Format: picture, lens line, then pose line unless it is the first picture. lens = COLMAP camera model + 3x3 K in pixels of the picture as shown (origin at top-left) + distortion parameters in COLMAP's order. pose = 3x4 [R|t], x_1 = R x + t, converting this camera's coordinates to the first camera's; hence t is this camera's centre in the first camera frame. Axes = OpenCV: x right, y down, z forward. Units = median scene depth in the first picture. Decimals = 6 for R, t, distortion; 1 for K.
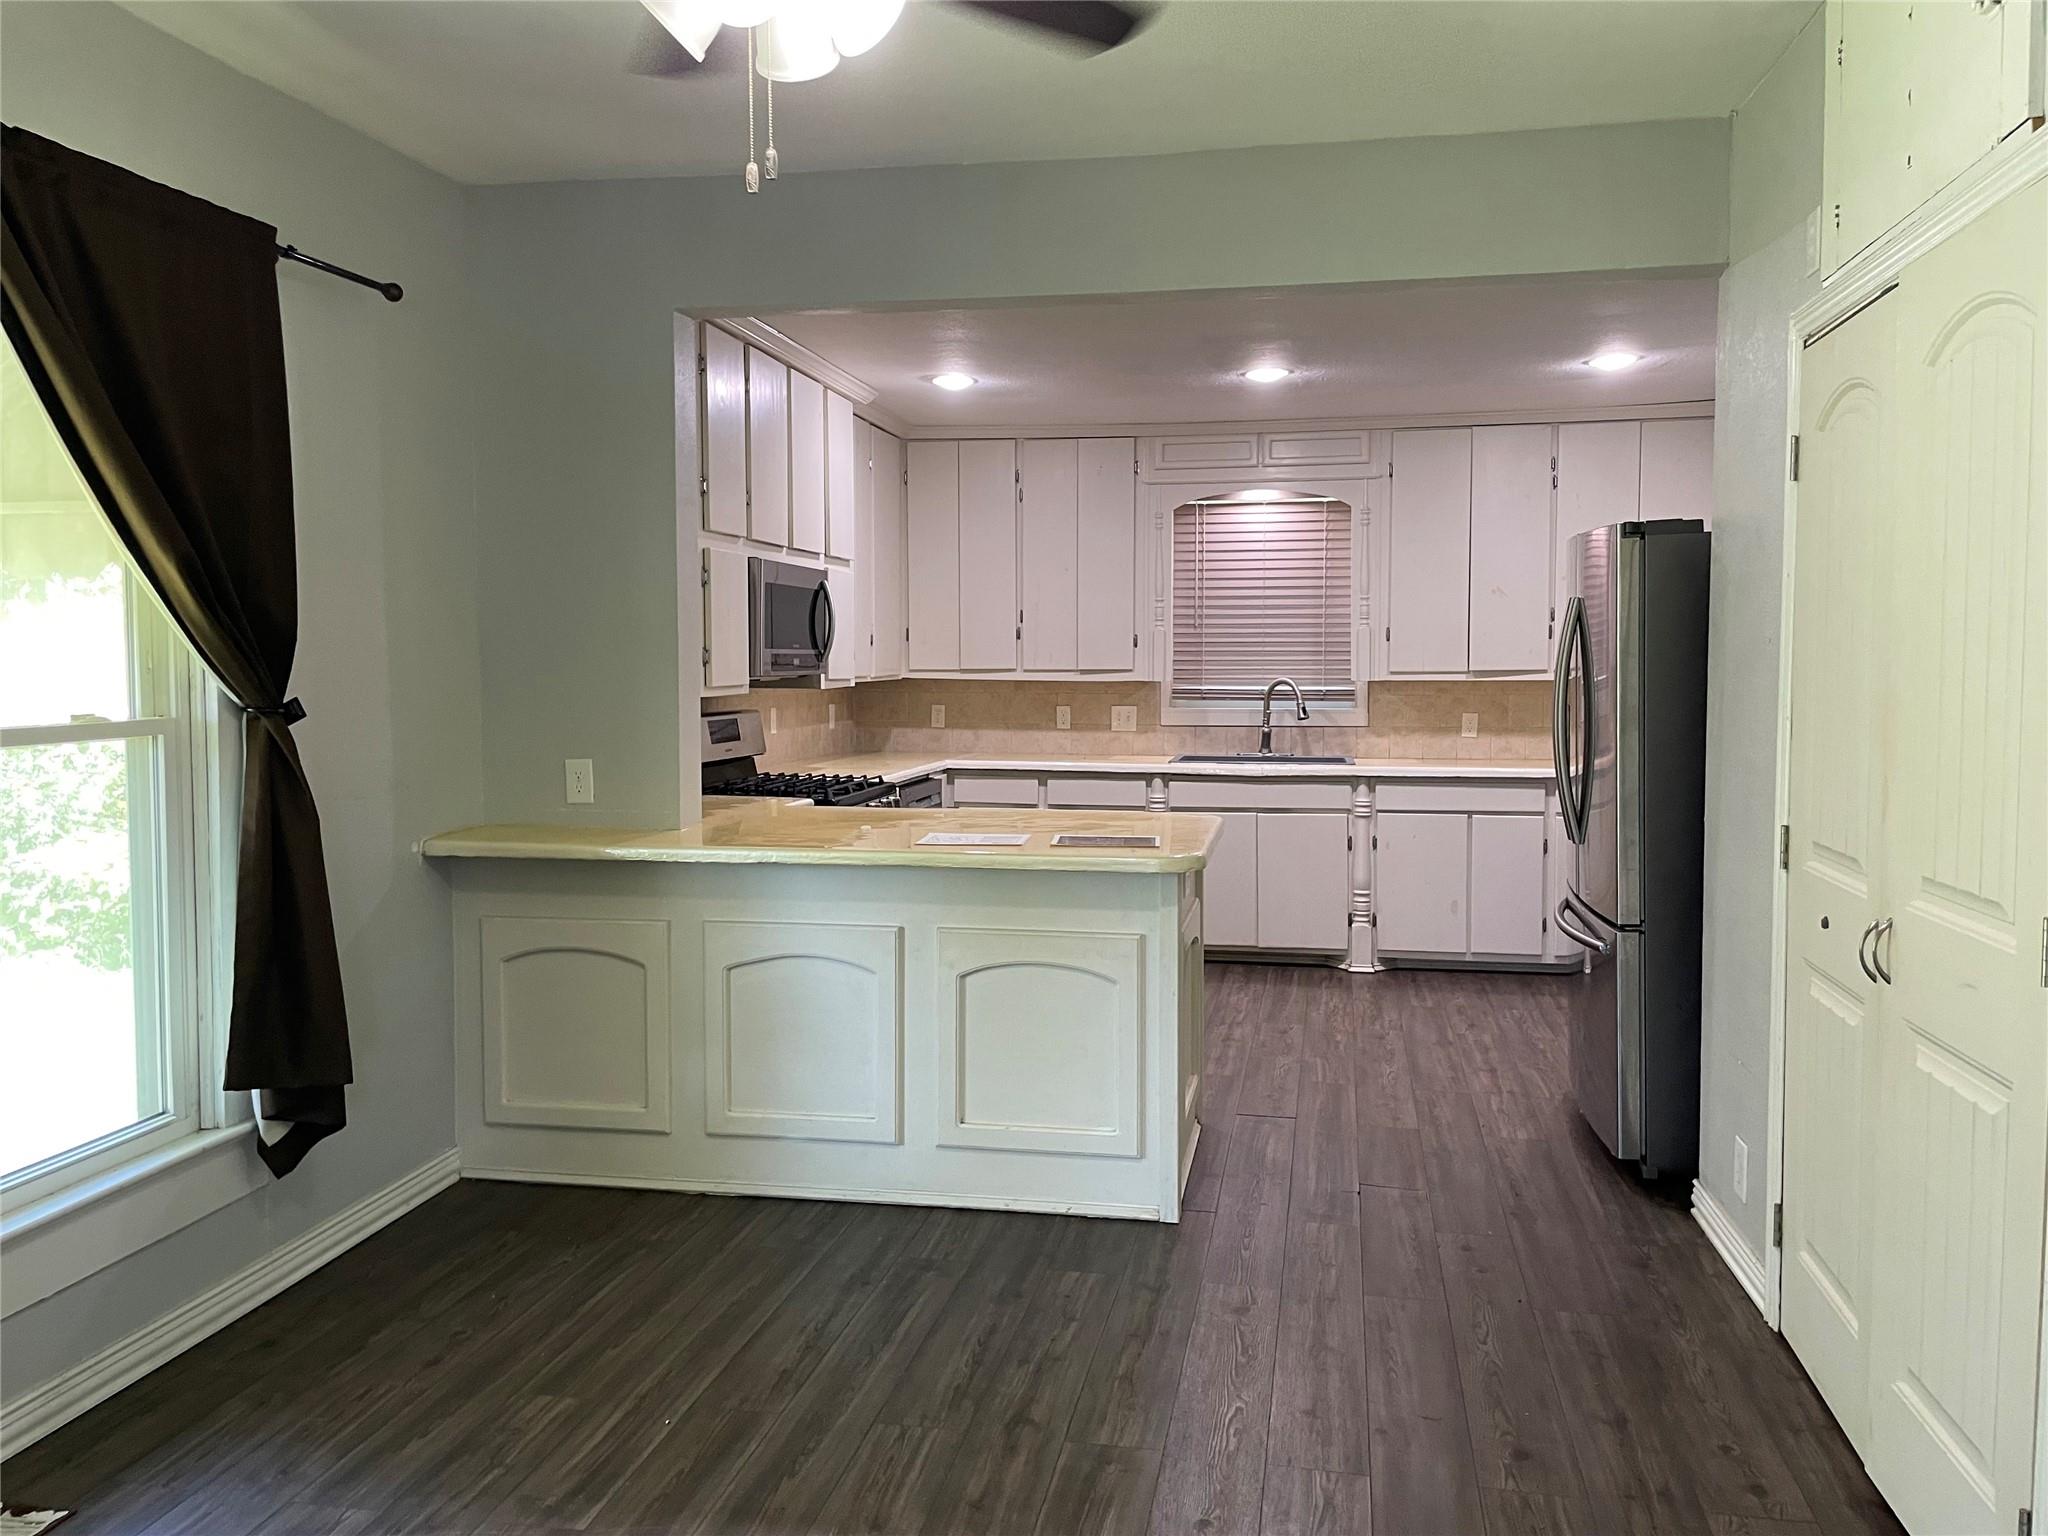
lens RADIAL K [[1555.3, 0, 1027.3], [0, 1555.3, 752.9], [0, 0, 1]] dist [0.093600, -0.123646]
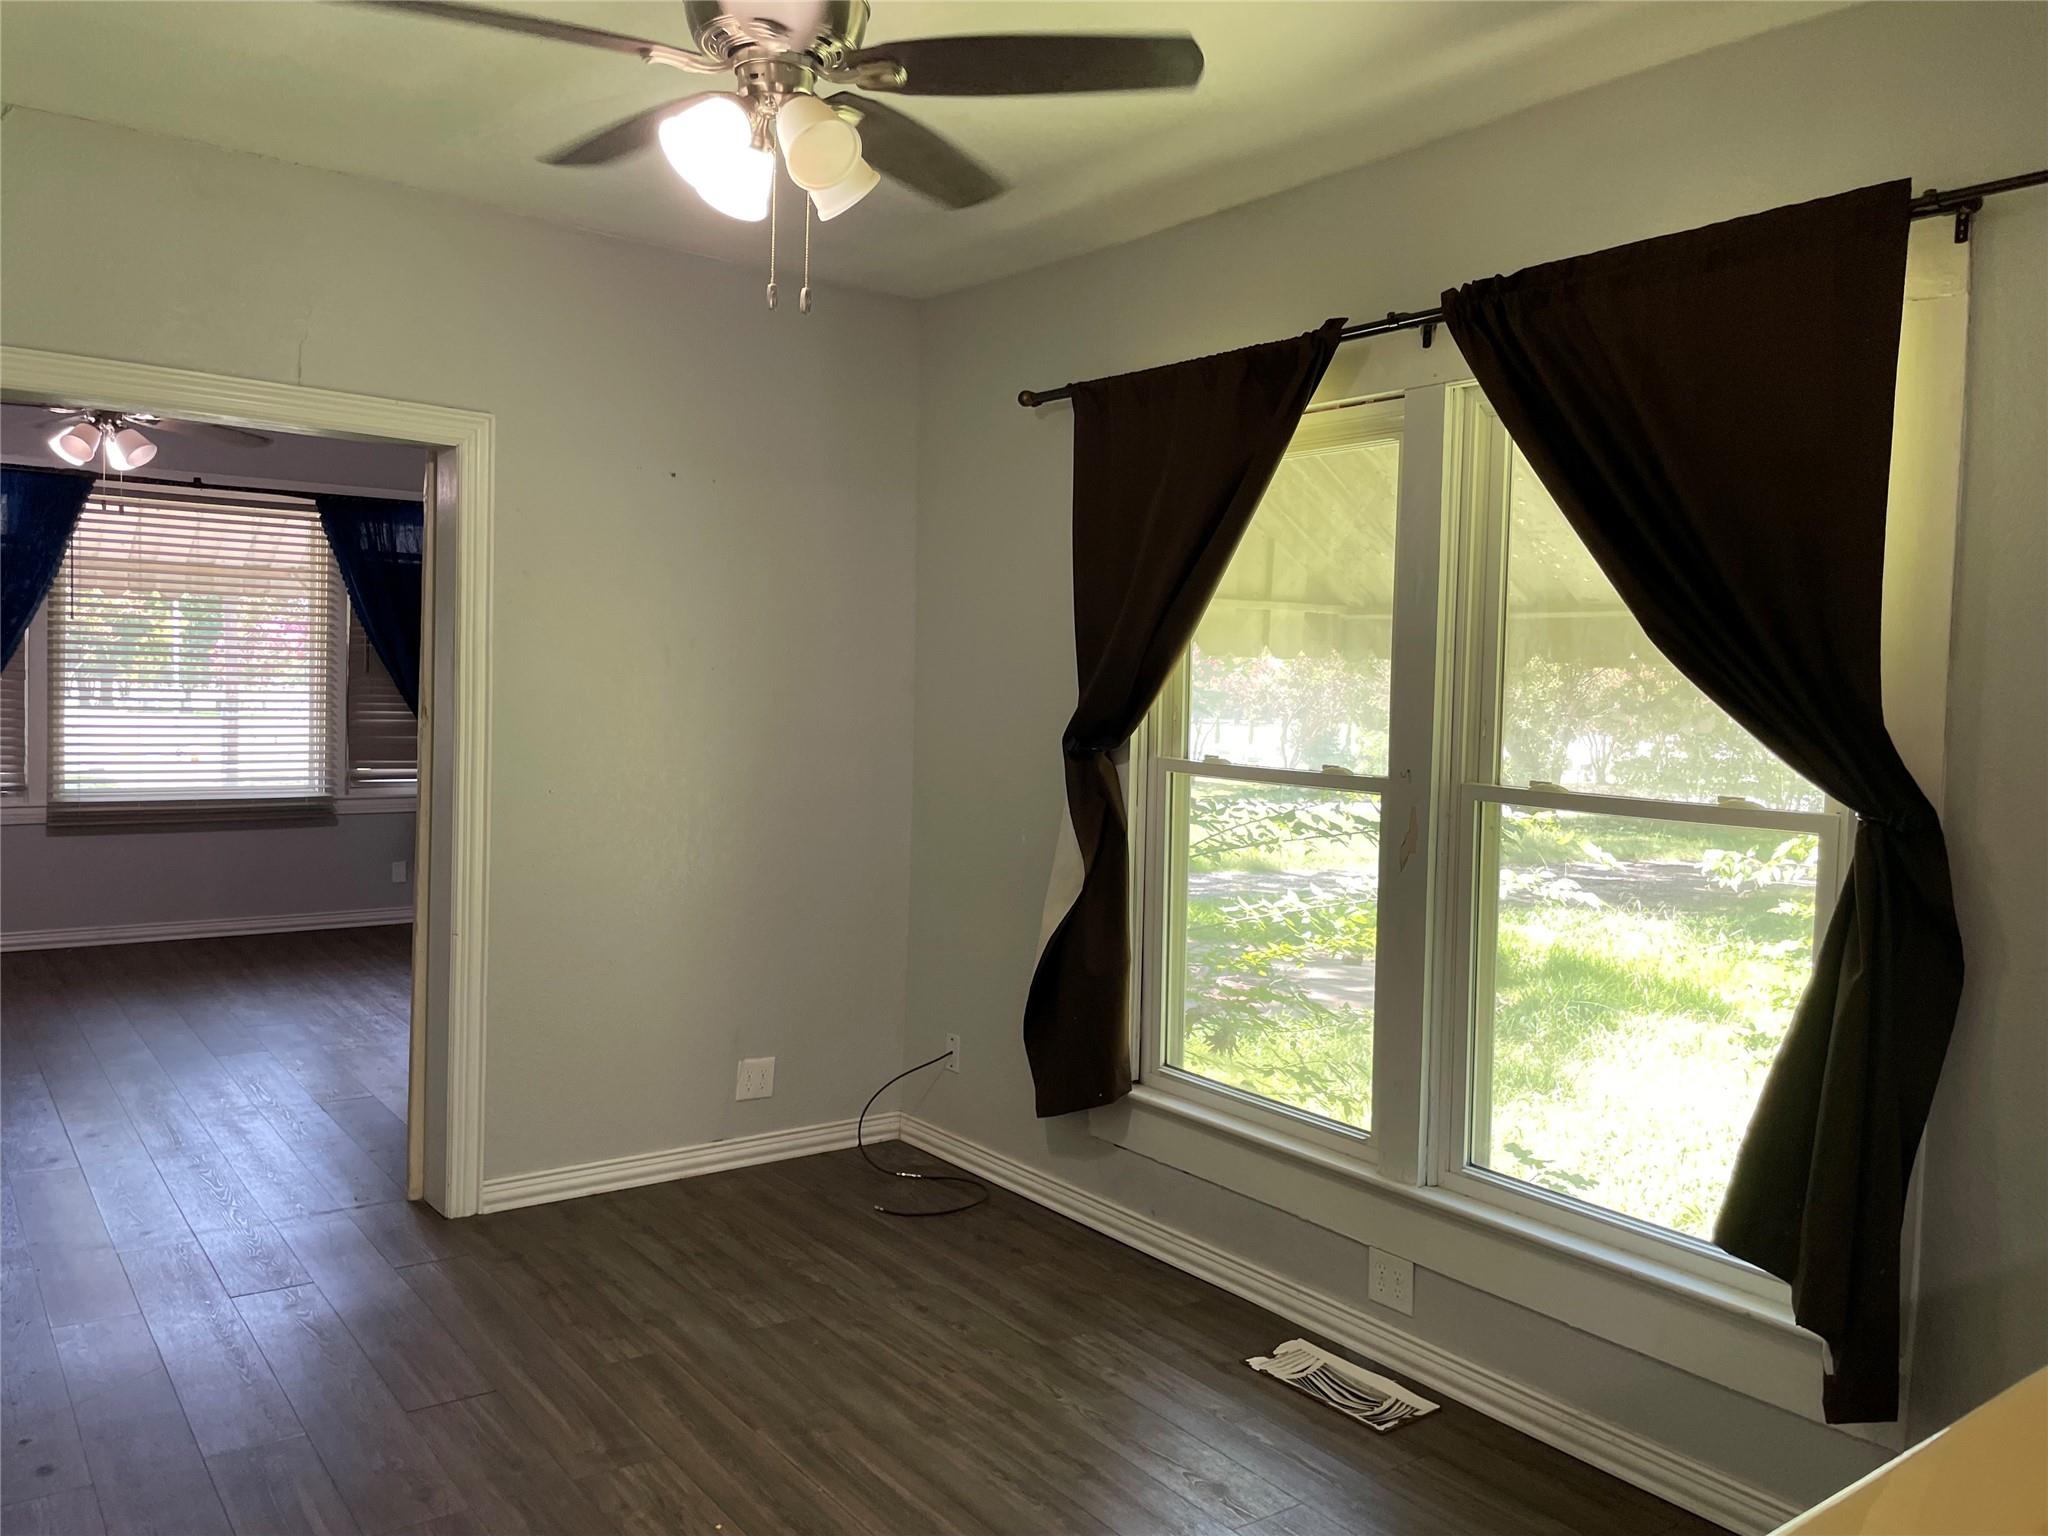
lens RADIAL K [[1555.3, 0, 1046.0], [0, 1555.3, 762.5], [0, 0, 1]] dist [0.093600, -0.123646]
pose [[-0.668759, 0.017362, -0.743276, 0.298747], [-0.079405, 0.992341, 0.094624, -0.079556], [0.739227, 0.122300, -0.662259, 1.019989]]
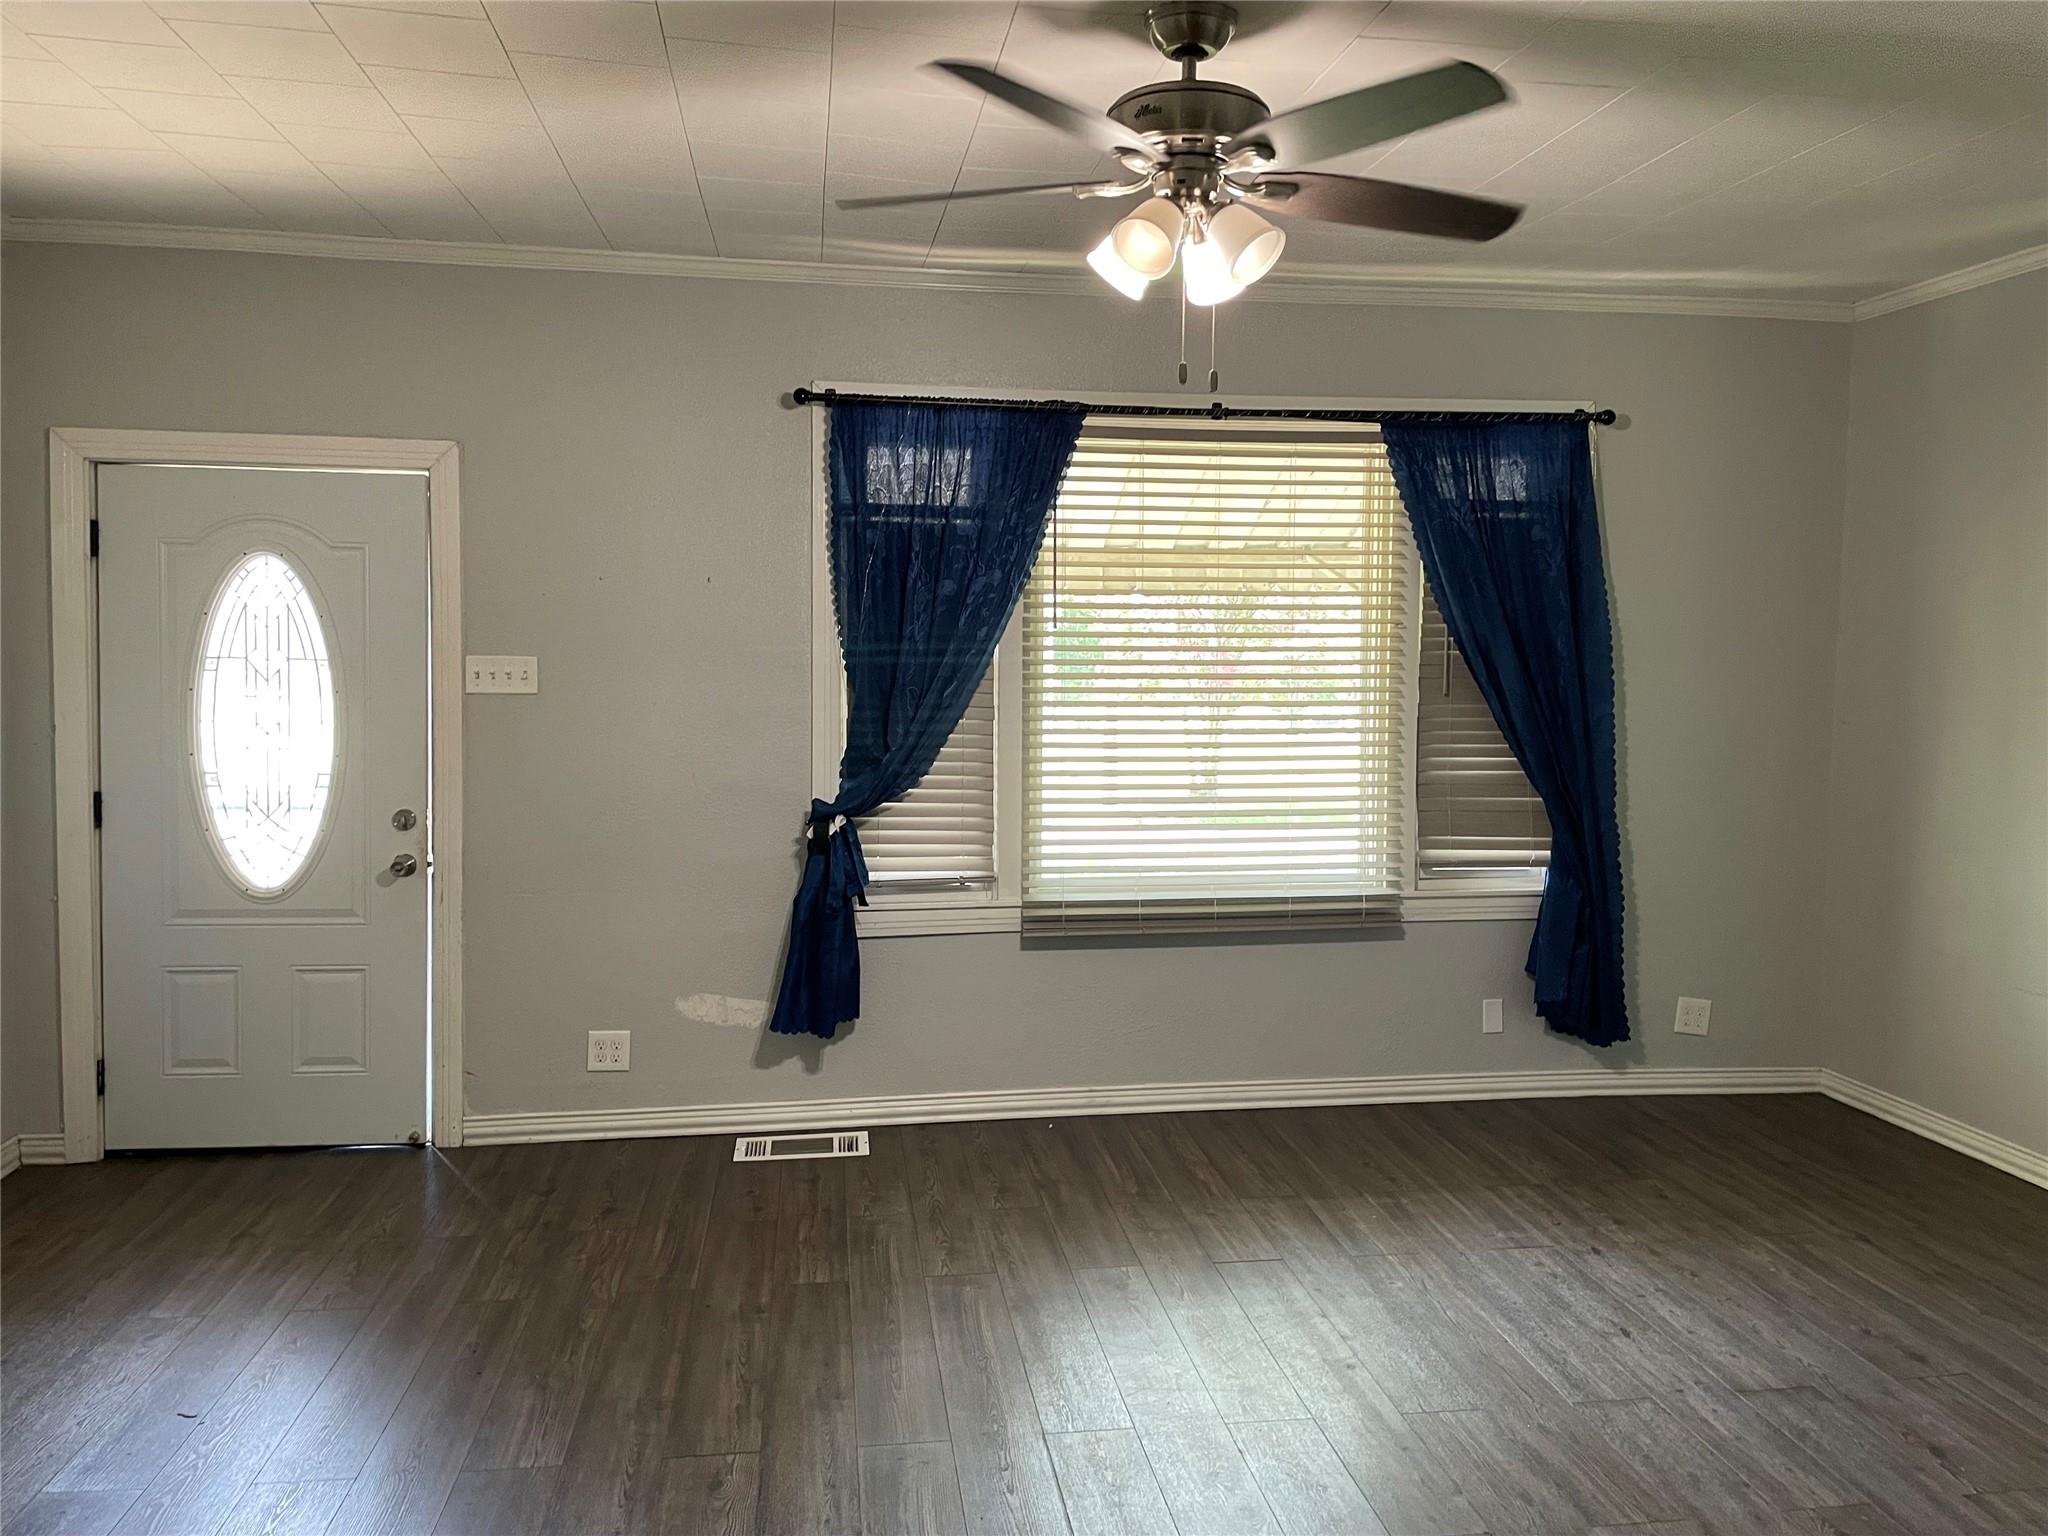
lens RADIAL K [[1555.3, 0, 1047.0], [0, 1555.3, 747.1], [0, 0, 1]] dist [0.093600, -0.123646]
pose [[-0.942395, 0.011738, -0.334295, 0.261584], [-0.024973, 0.994126, 0.105307, -0.067997], [0.333567, 0.107590, -0.936567, 0.848592]]
